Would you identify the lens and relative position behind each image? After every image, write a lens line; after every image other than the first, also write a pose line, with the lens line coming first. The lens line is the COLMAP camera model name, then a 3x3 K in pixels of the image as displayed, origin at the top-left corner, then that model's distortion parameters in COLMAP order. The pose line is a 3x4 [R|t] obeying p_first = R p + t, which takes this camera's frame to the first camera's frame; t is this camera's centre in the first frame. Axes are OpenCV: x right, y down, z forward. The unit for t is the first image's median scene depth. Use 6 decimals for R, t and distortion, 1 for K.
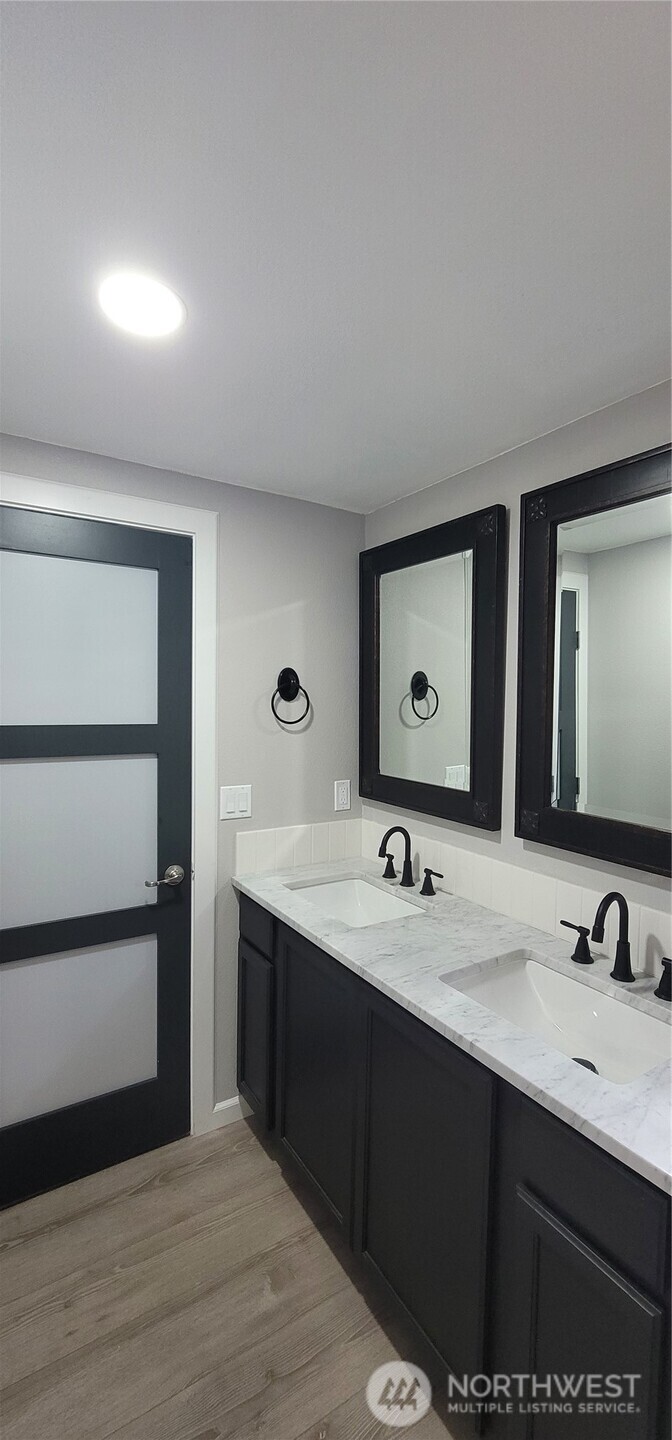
lens RADIAL K [[583.9, 0, 333.5], [0, 583.9, 724.7], [0, 0, 1]] dist [-0.005555, 0.000713]
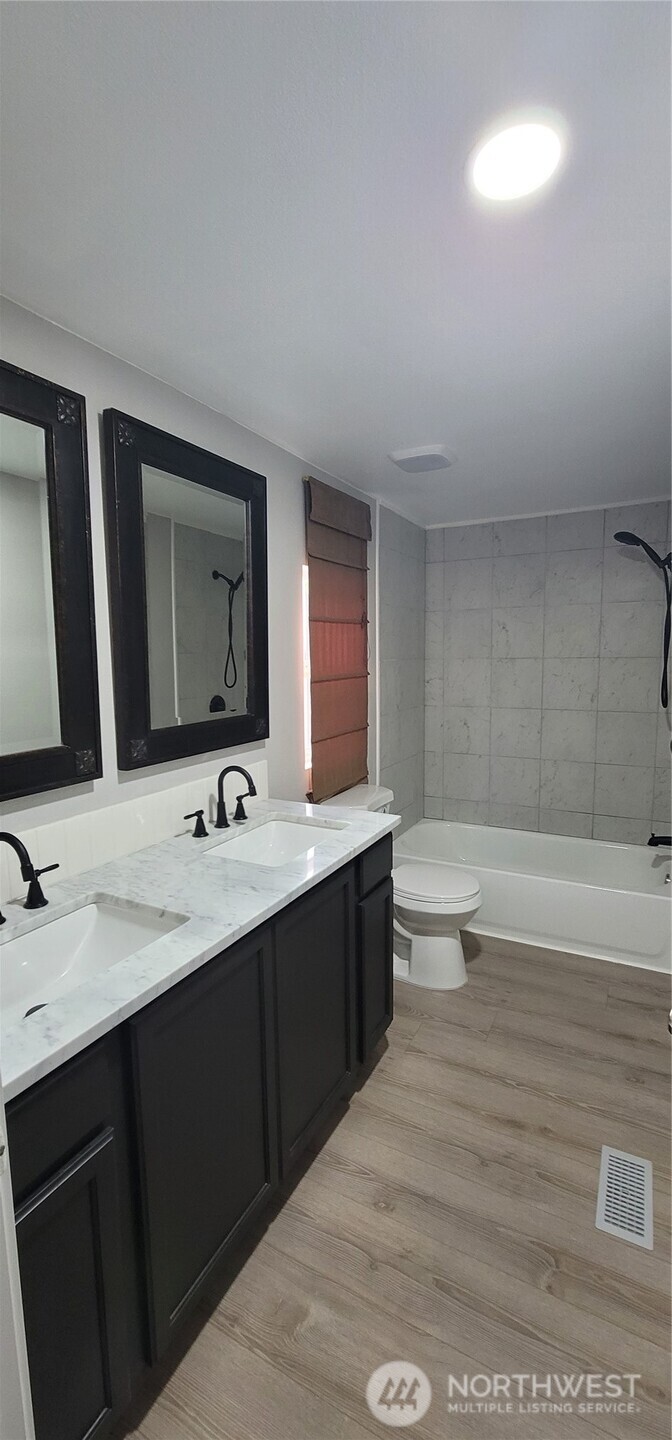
lens RADIAL K [[583.9, 0, 333.5], [0, 583.9, 724.7], [0, 0, 1]] dist [-0.005555, 0.000713]
pose [[-0.494051, -0.118072, 0.861378, -0.743173], [0.040264, 0.986566, 0.158326, -0.027977], [-0.868500, 0.112904, -0.482660, 1.245561]]
